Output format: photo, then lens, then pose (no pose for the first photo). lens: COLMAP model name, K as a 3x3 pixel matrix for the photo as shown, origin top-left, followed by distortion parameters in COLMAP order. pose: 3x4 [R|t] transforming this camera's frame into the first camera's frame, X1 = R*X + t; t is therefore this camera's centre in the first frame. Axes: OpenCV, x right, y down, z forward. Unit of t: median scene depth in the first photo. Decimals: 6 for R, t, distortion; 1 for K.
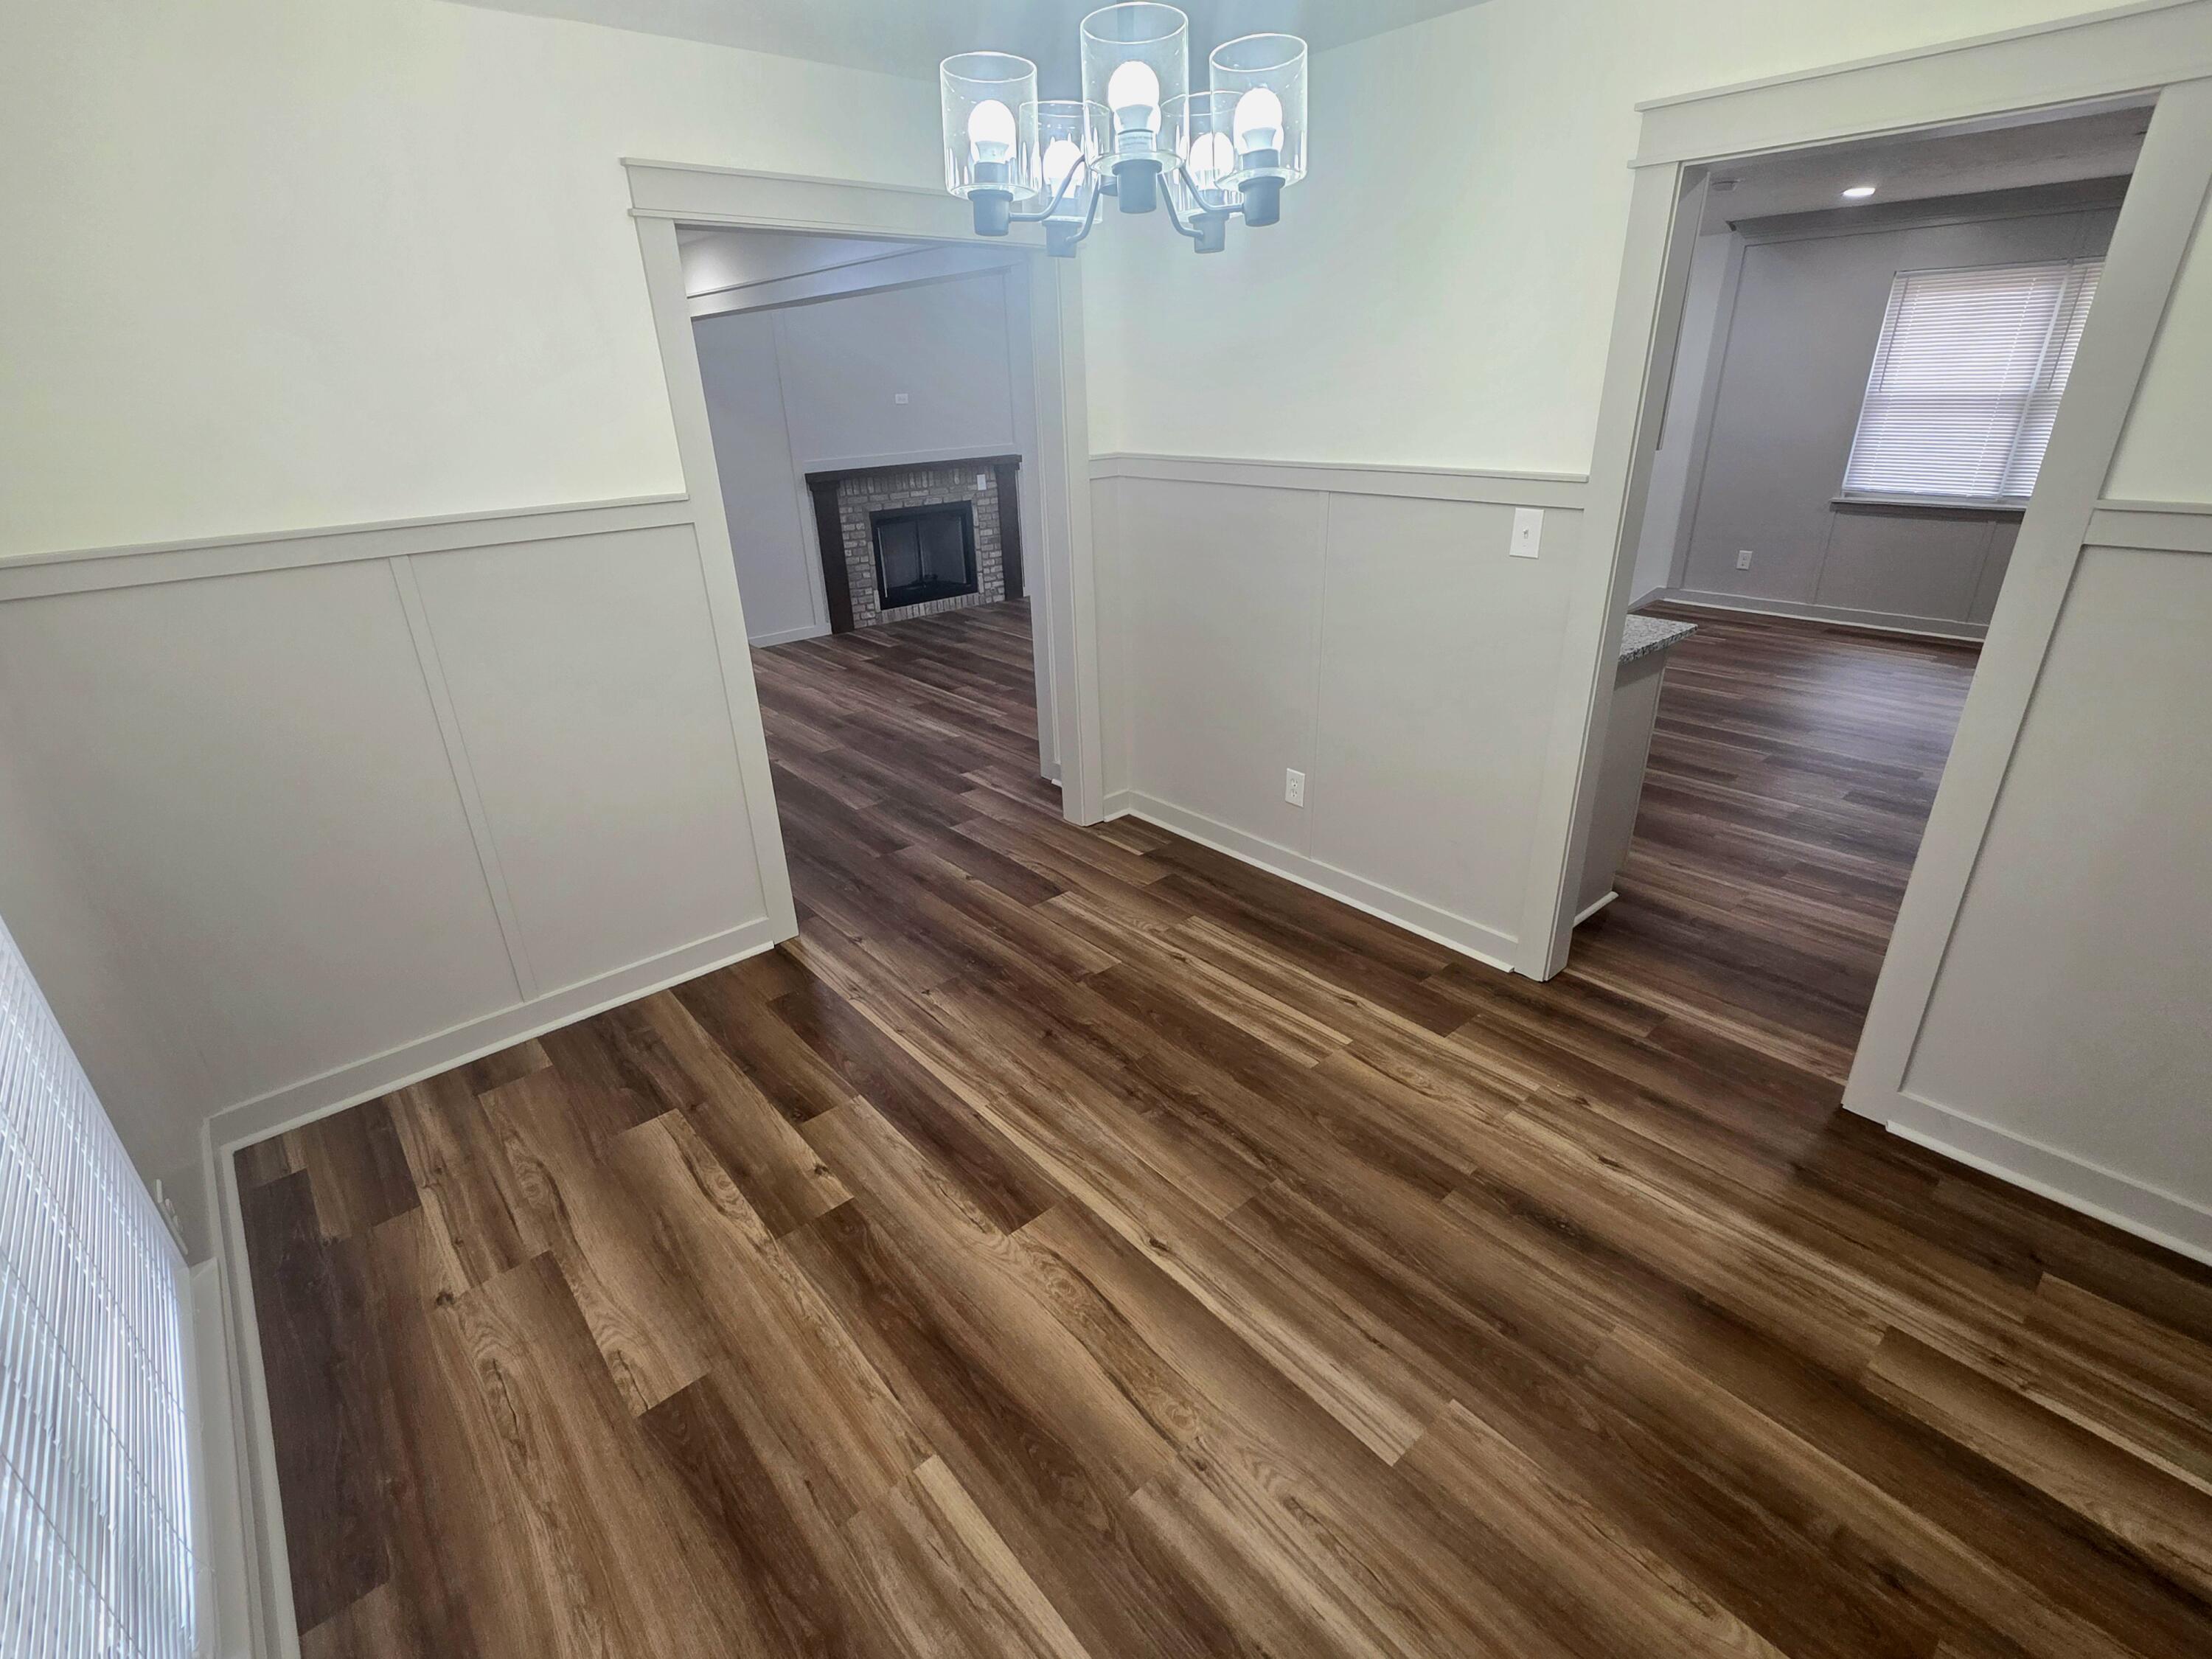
lens RADIAL K [[1032.9, 0, 1106.0], [0, 1032.9, 829.5], [0, 0, 1]] dist [0.000140, 0.000103]
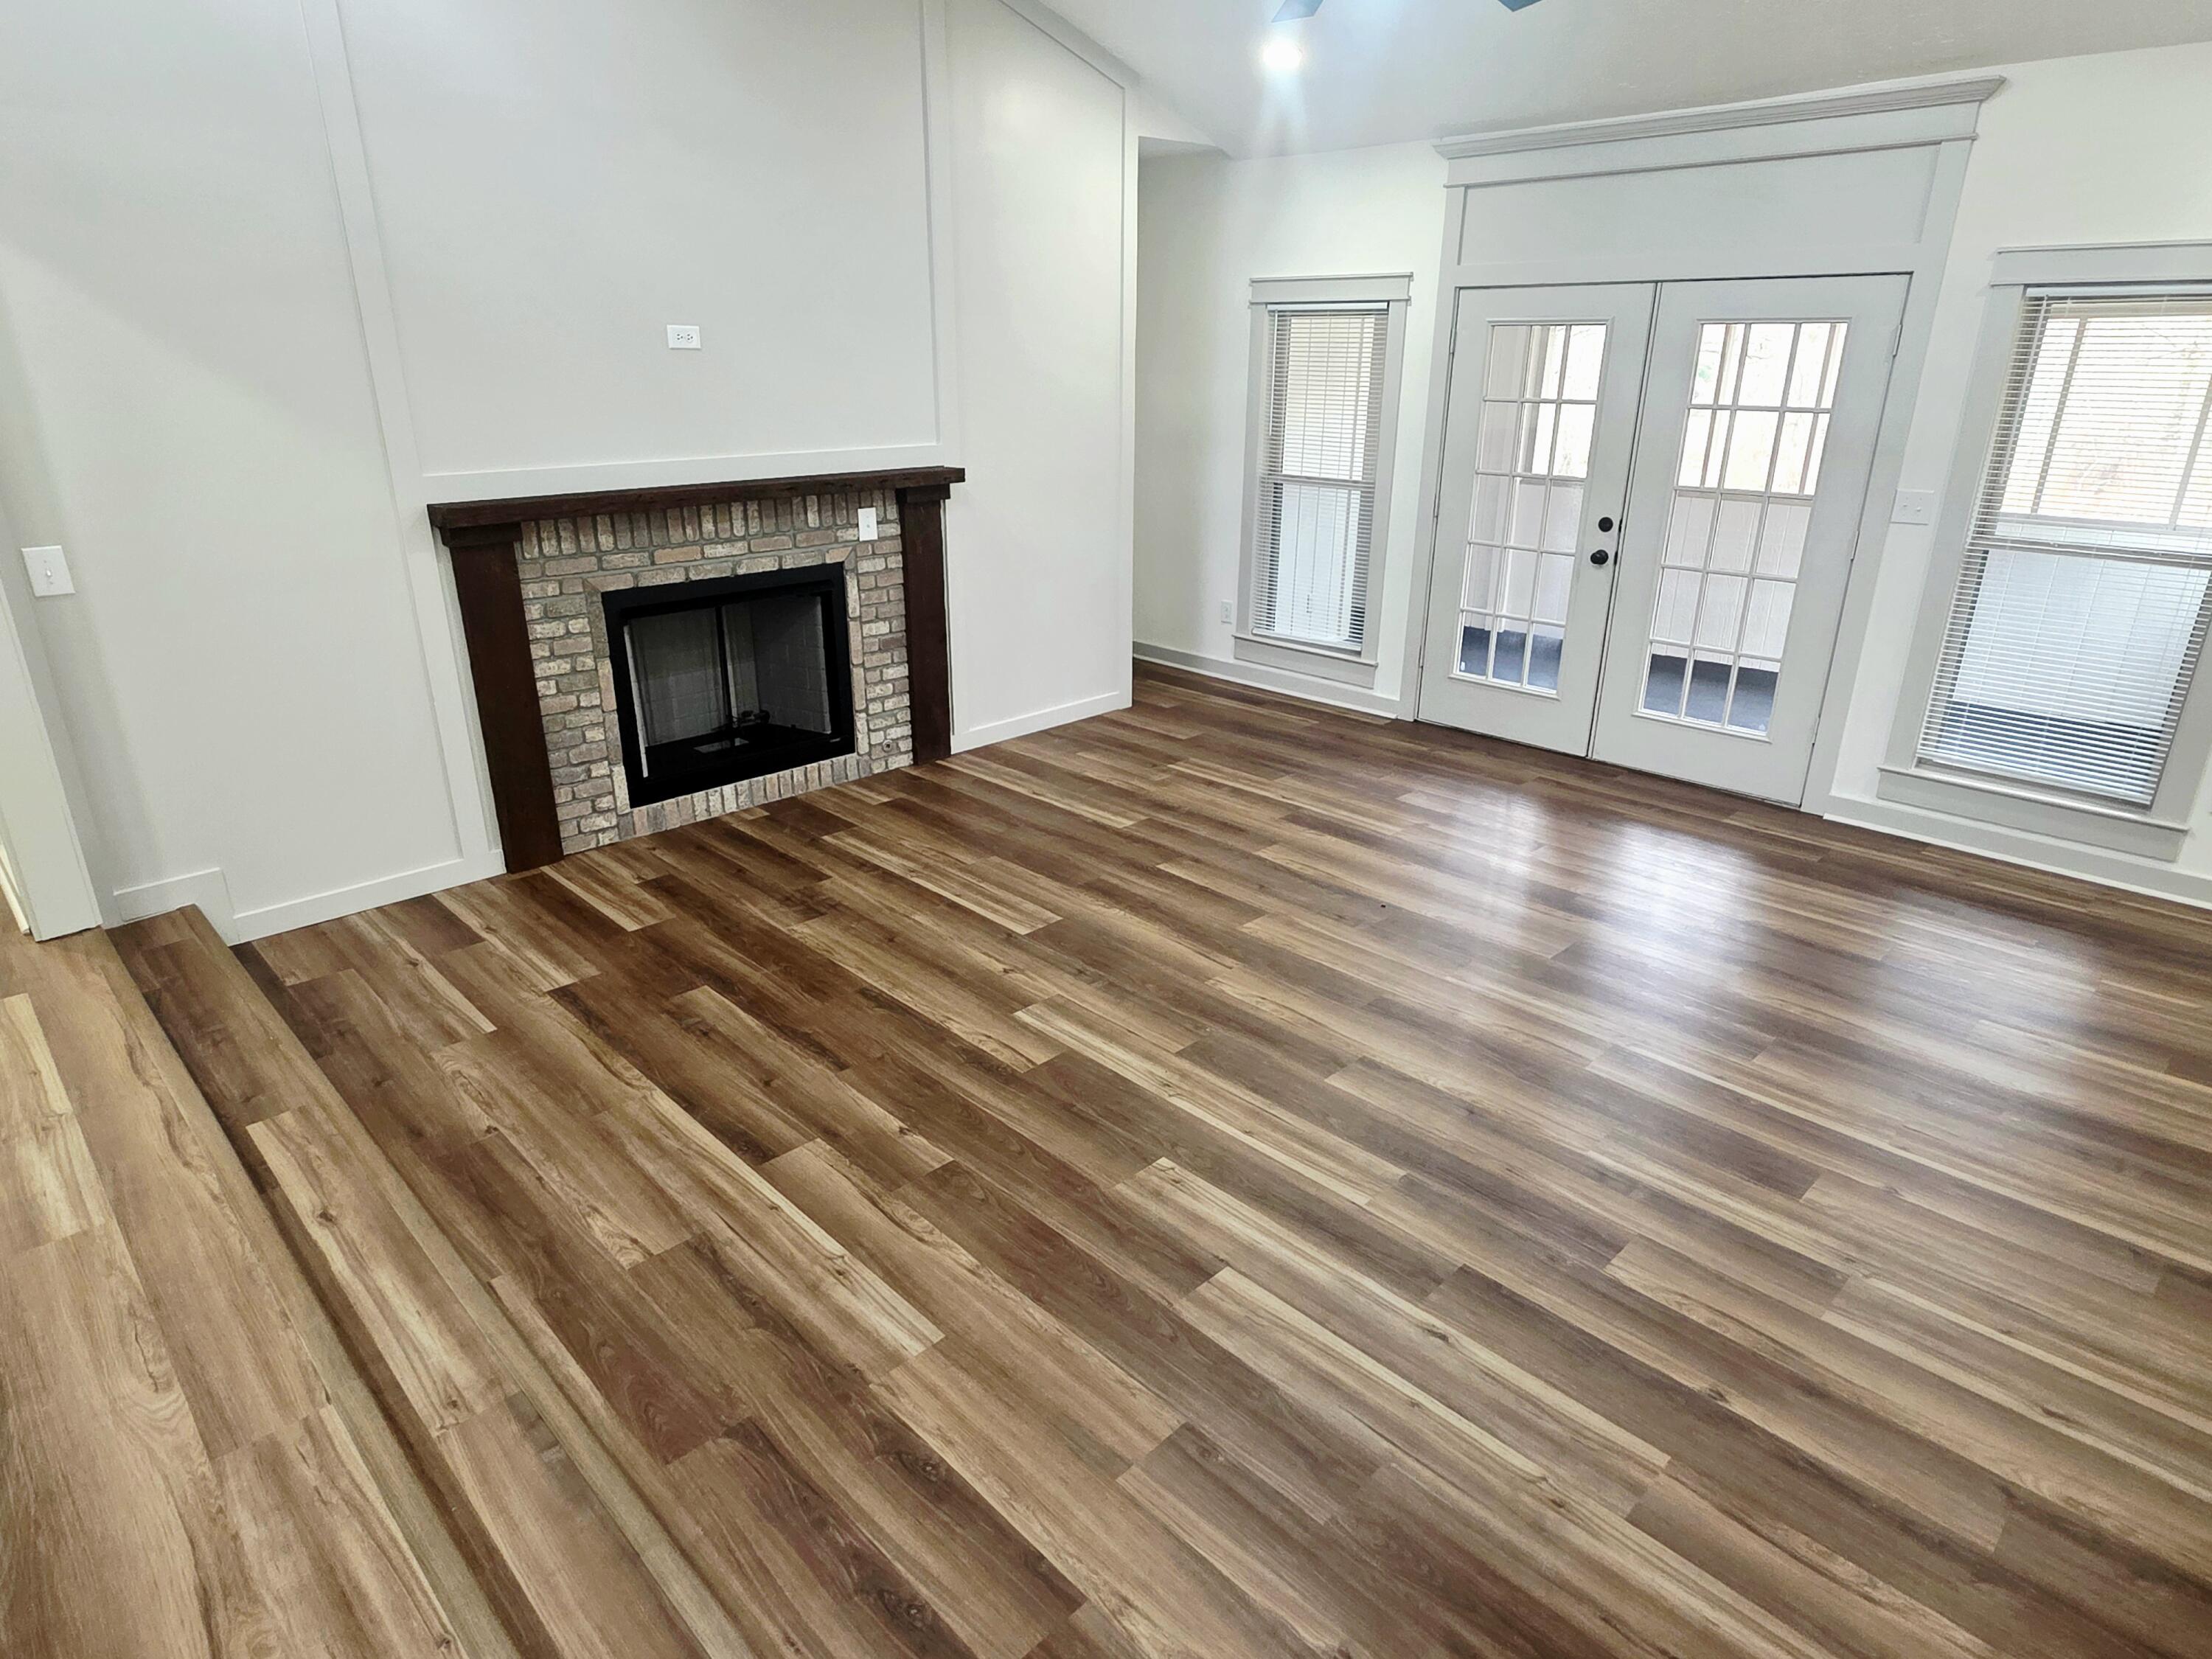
lens RADIAL K [[1263.9, 0, 1106.0], [0, 1263.9, 829.5], [0, 0, 1]] dist [0.002358, 0.002066]
pose [[0.997335, 0.011919, 0.071973, -0.187140], [-0.008257, 0.998667, -0.050956, -0.604179], [-0.072484, 0.050226, 0.996104, 1.532128]]
